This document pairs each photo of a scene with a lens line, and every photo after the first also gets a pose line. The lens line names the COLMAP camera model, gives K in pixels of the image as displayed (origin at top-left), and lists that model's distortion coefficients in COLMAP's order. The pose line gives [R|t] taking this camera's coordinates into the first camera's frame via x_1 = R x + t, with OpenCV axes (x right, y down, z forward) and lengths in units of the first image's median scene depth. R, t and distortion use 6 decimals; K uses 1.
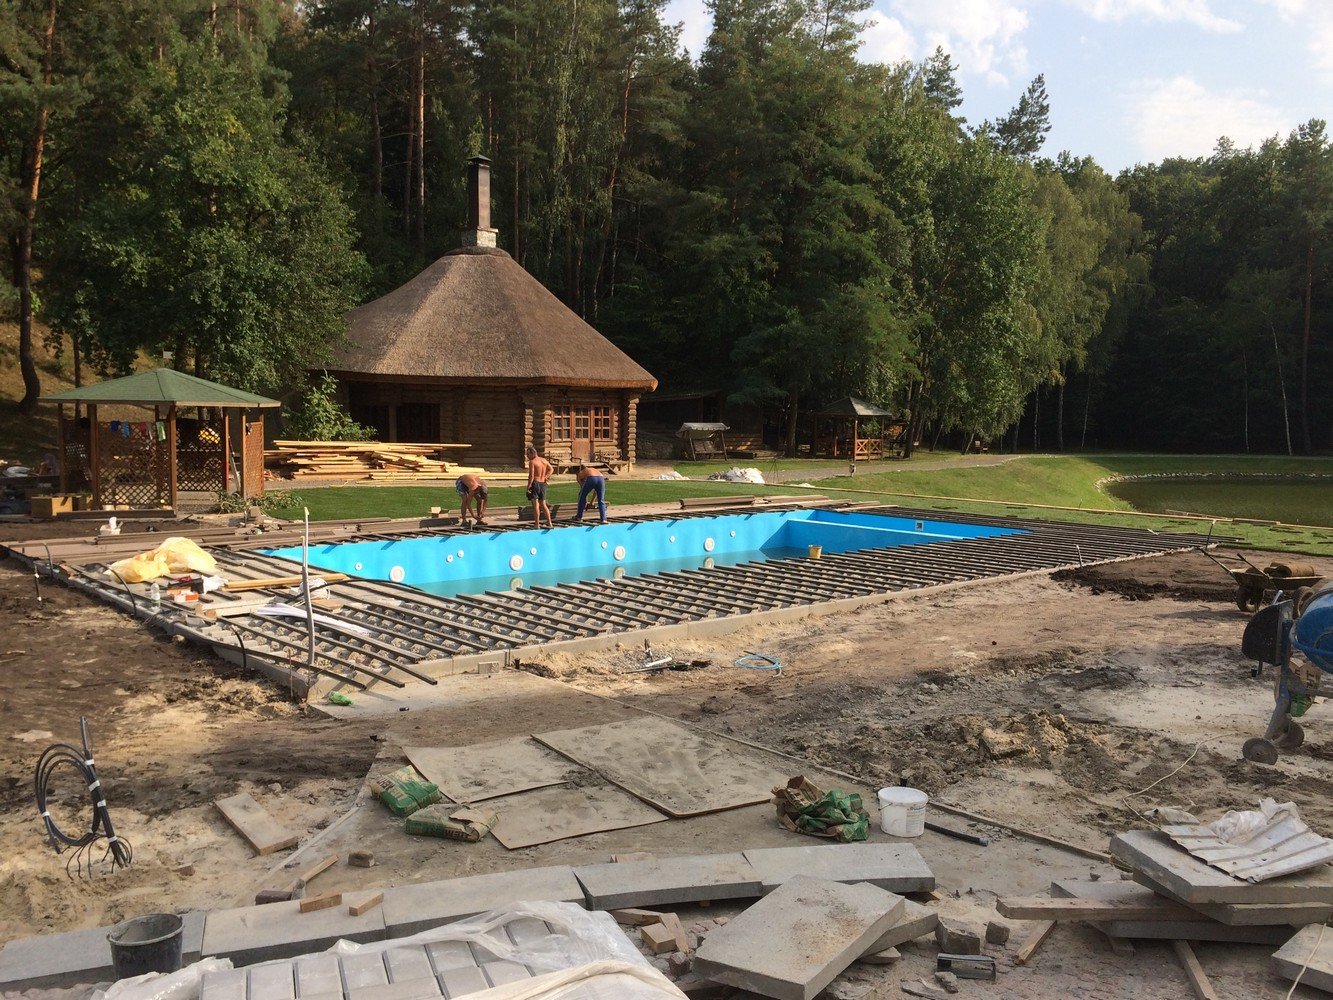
lens RADIAL K [[1171.0, 0, 673.1], [0, 1171.0, 500.4], [0, 0, 1]] dist [0.032783, -0.002424]
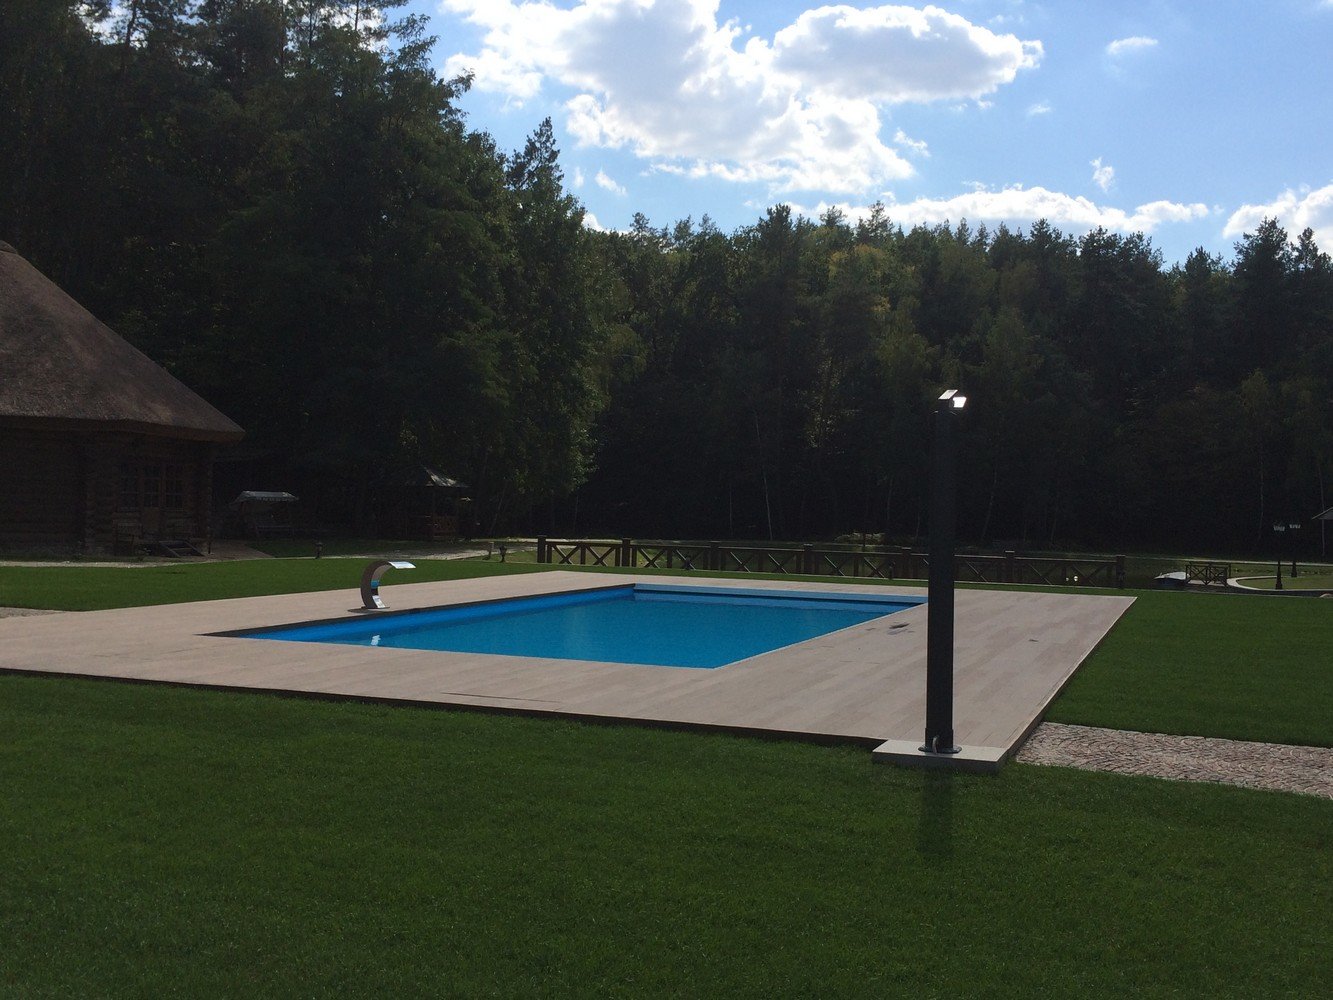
lens RADIAL K [[1382.1, 0, 666.5], [0, 1382.1, 500.0], [0, 0, 1]] dist [0.116209, -0.208890]
pose [[0.881012, 0.012141, 0.472937, -0.196197], [0.023082, 0.997377, -0.068604, 0.009417], [-0.472530, 0.071357, 0.878421, 0.075259]]
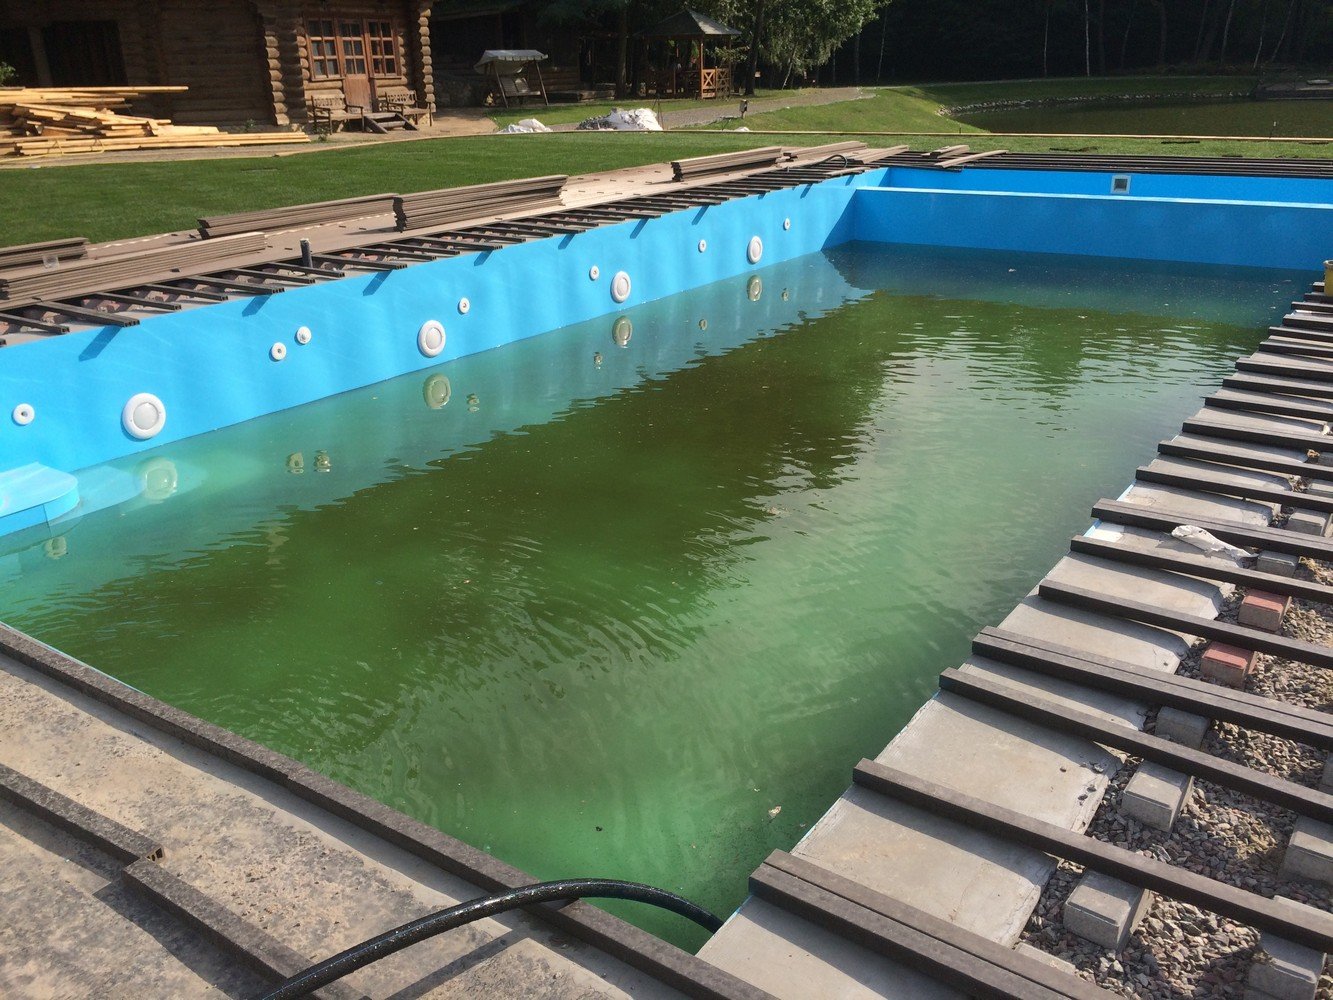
lens RADIAL K [[1142.9, 0, 666.5], [0, 1142.9, 500.0], [0, 0, 1]] dist [0.086571, -0.136941]
pose [[0.970766, -0.117561, 0.209268, -0.068955], [0.053377, 0.955748, 0.289304, -0.002982], [-0.234018, -0.269676, 0.934083, 0.273630]]
